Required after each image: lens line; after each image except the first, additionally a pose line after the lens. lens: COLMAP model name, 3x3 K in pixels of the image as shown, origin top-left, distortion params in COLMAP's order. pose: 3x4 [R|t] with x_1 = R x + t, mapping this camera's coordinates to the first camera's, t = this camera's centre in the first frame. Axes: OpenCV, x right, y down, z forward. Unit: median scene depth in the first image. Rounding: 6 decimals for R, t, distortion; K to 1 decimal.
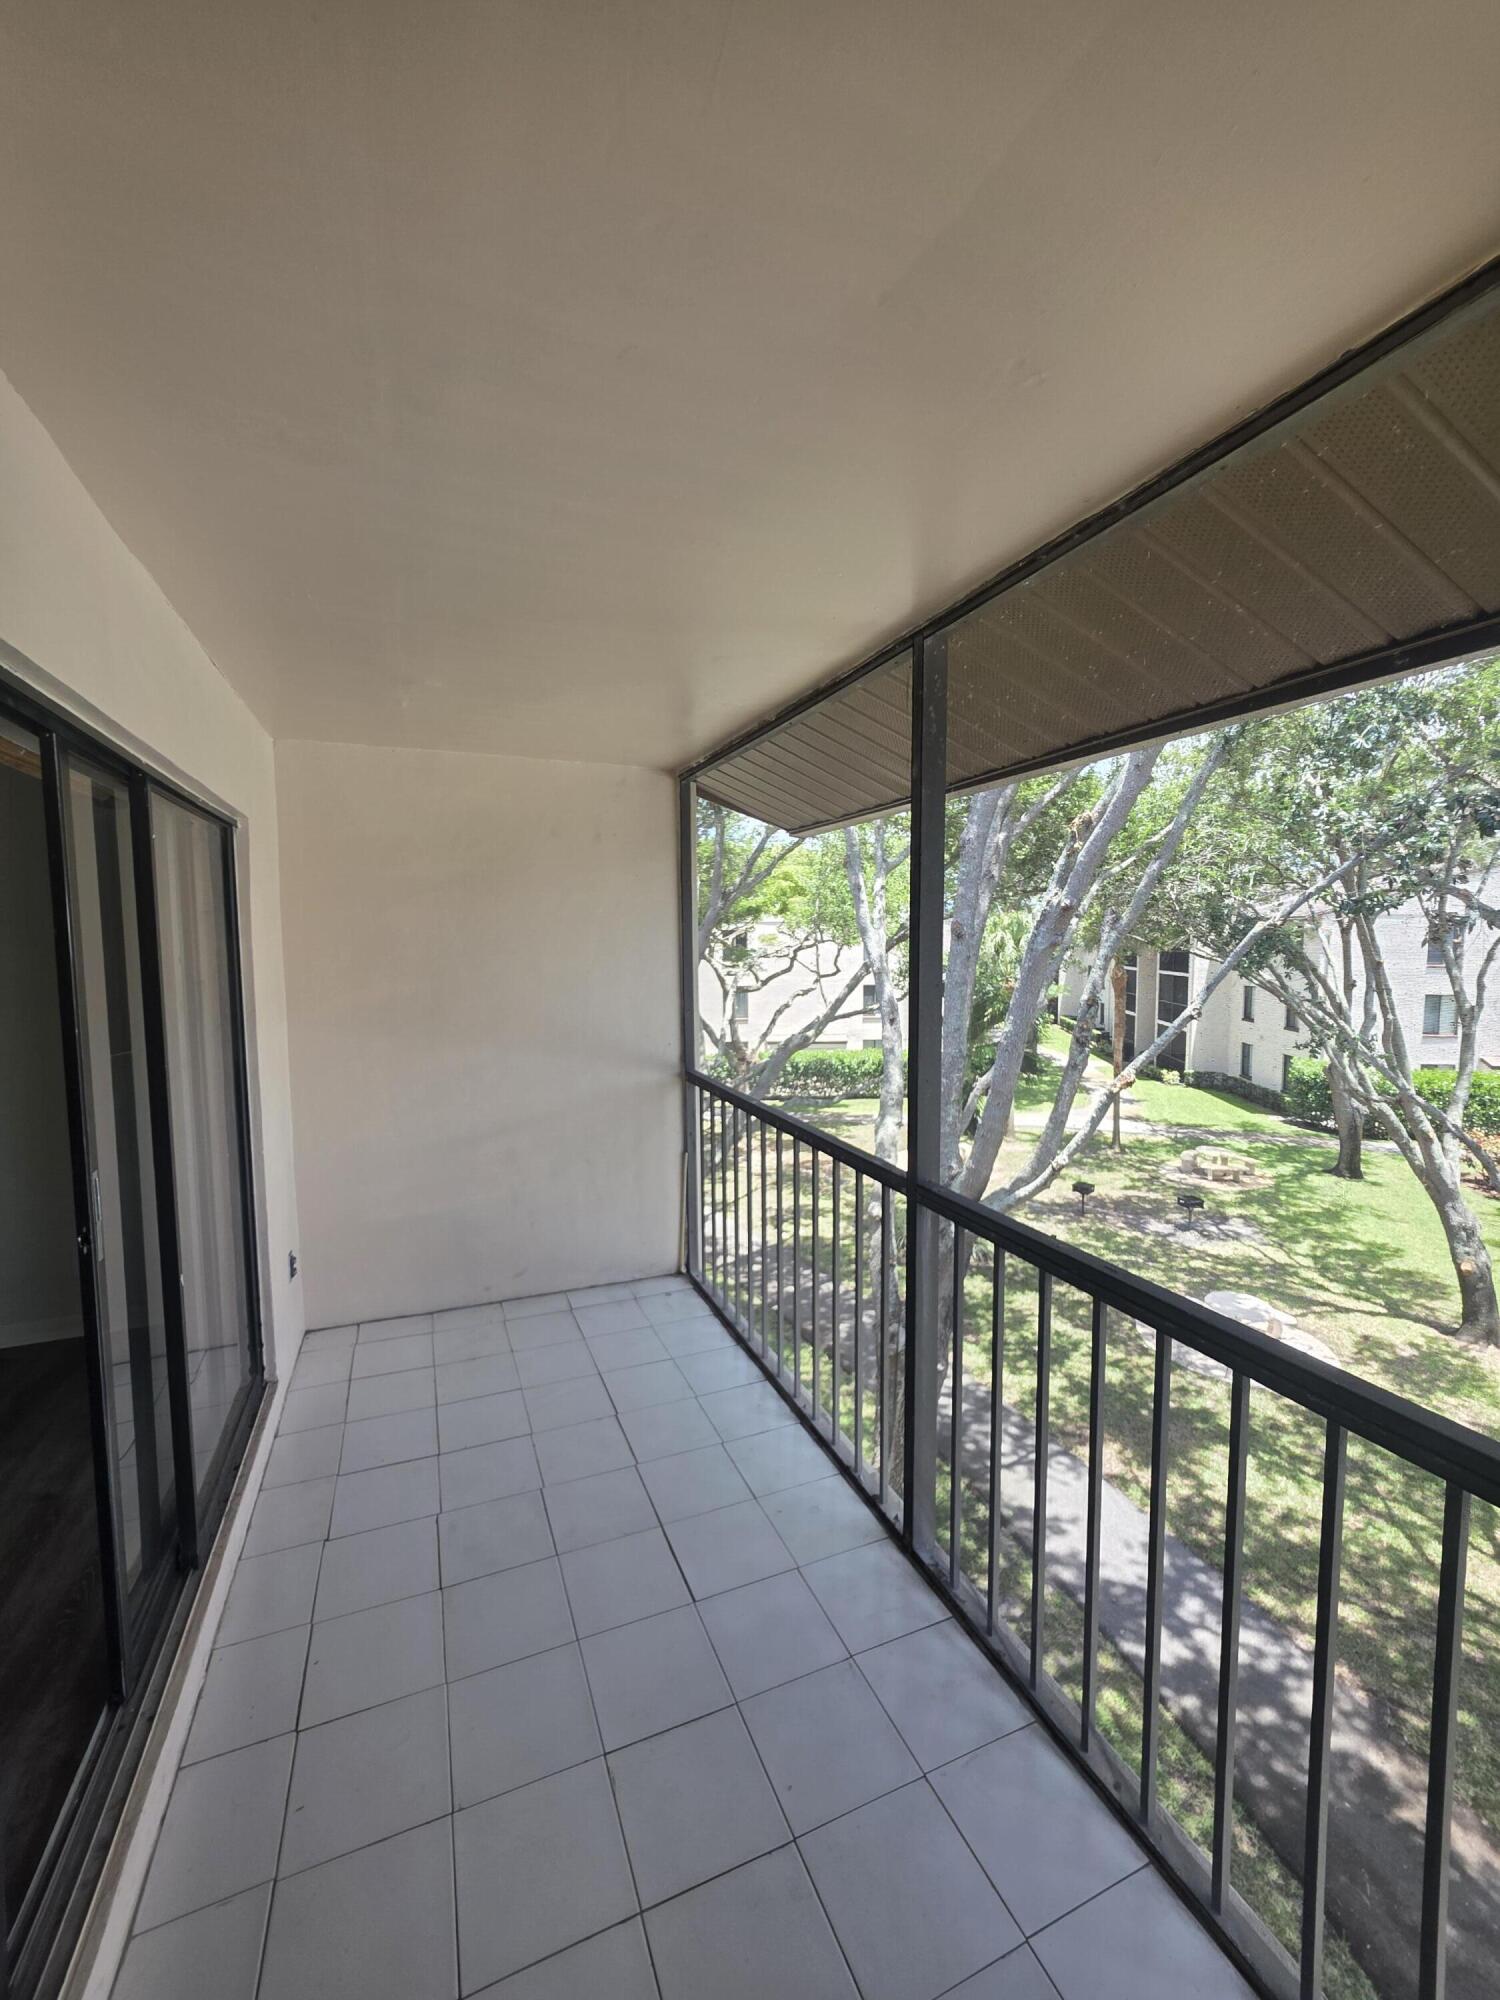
lens RADIAL K [[791.0, 0, 750.0], [0, 791.0, 1000.0], [0, 0, 1]] dist [0.000339, 0.000499]
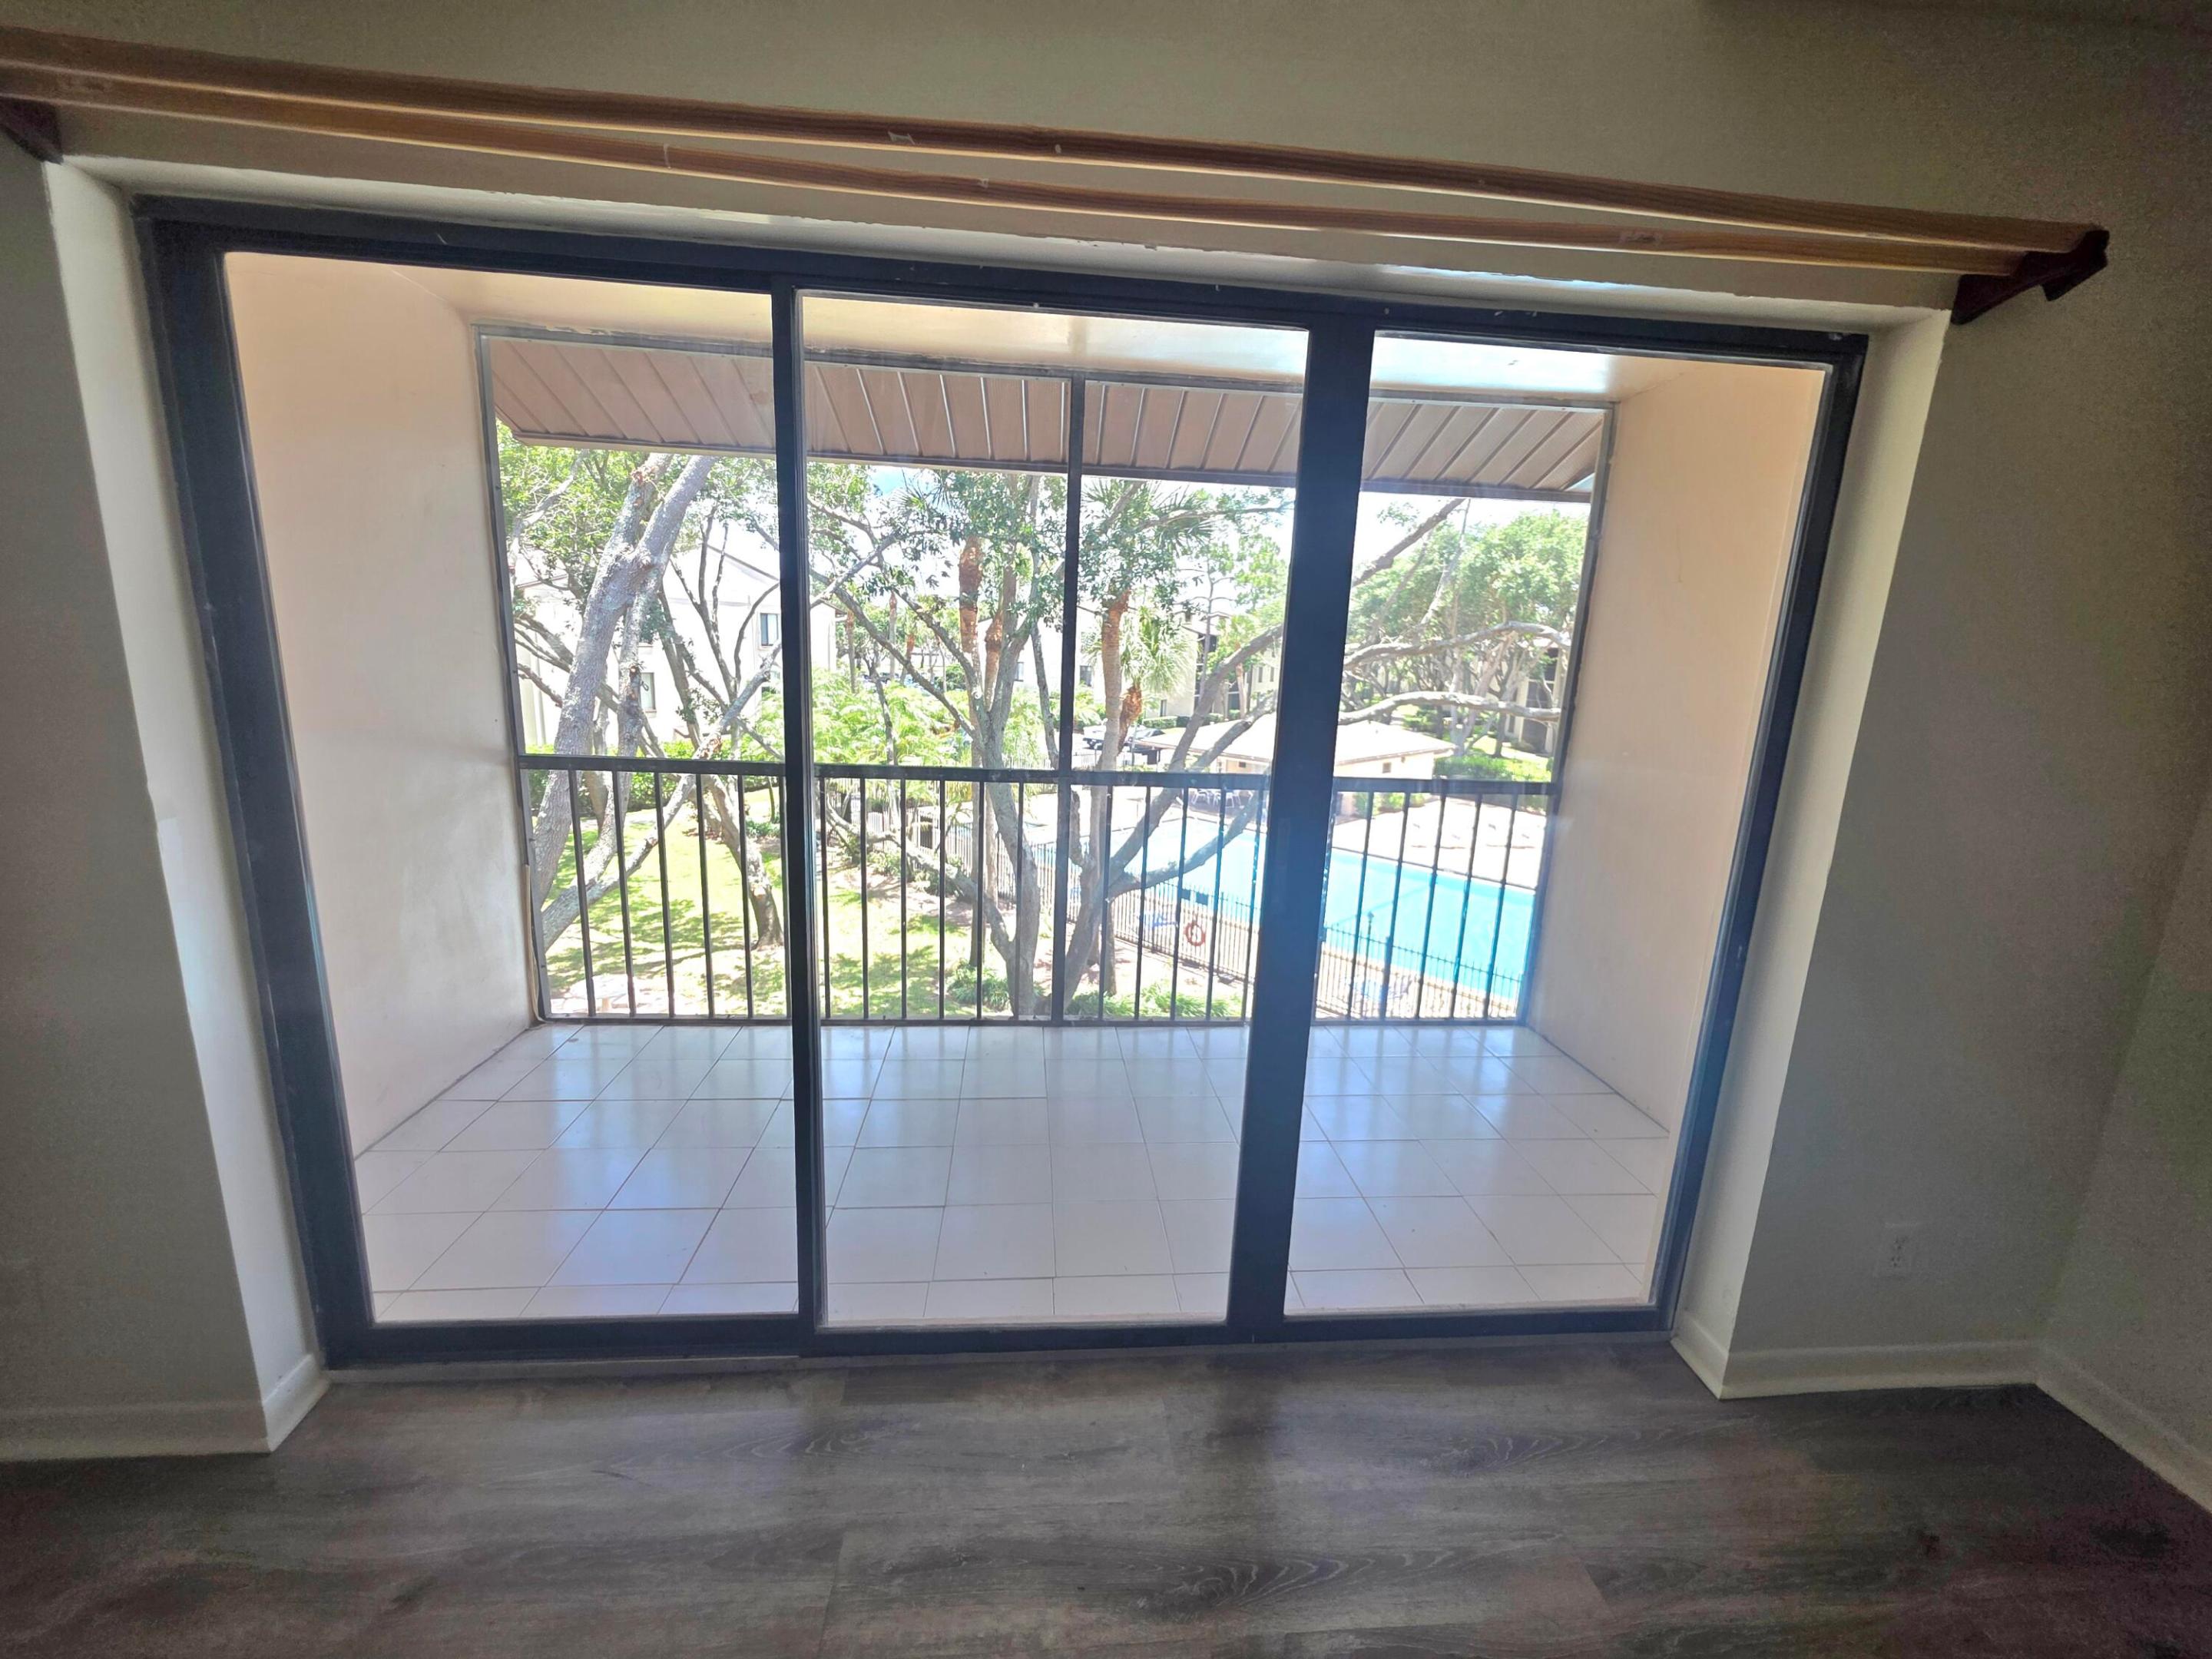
lens RADIAL K [[874.8, 0, 1106.0], [0, 874.8, 829.5], [0, 0, 1]] dist [0.000339, 0.000499]
pose [[0.314814, -0.188102, 0.930328, -0.428720], [0.035028, 0.981801, 0.186656, 0.014519], [-0.948507, -0.026175, 0.315673, 0.147588]]
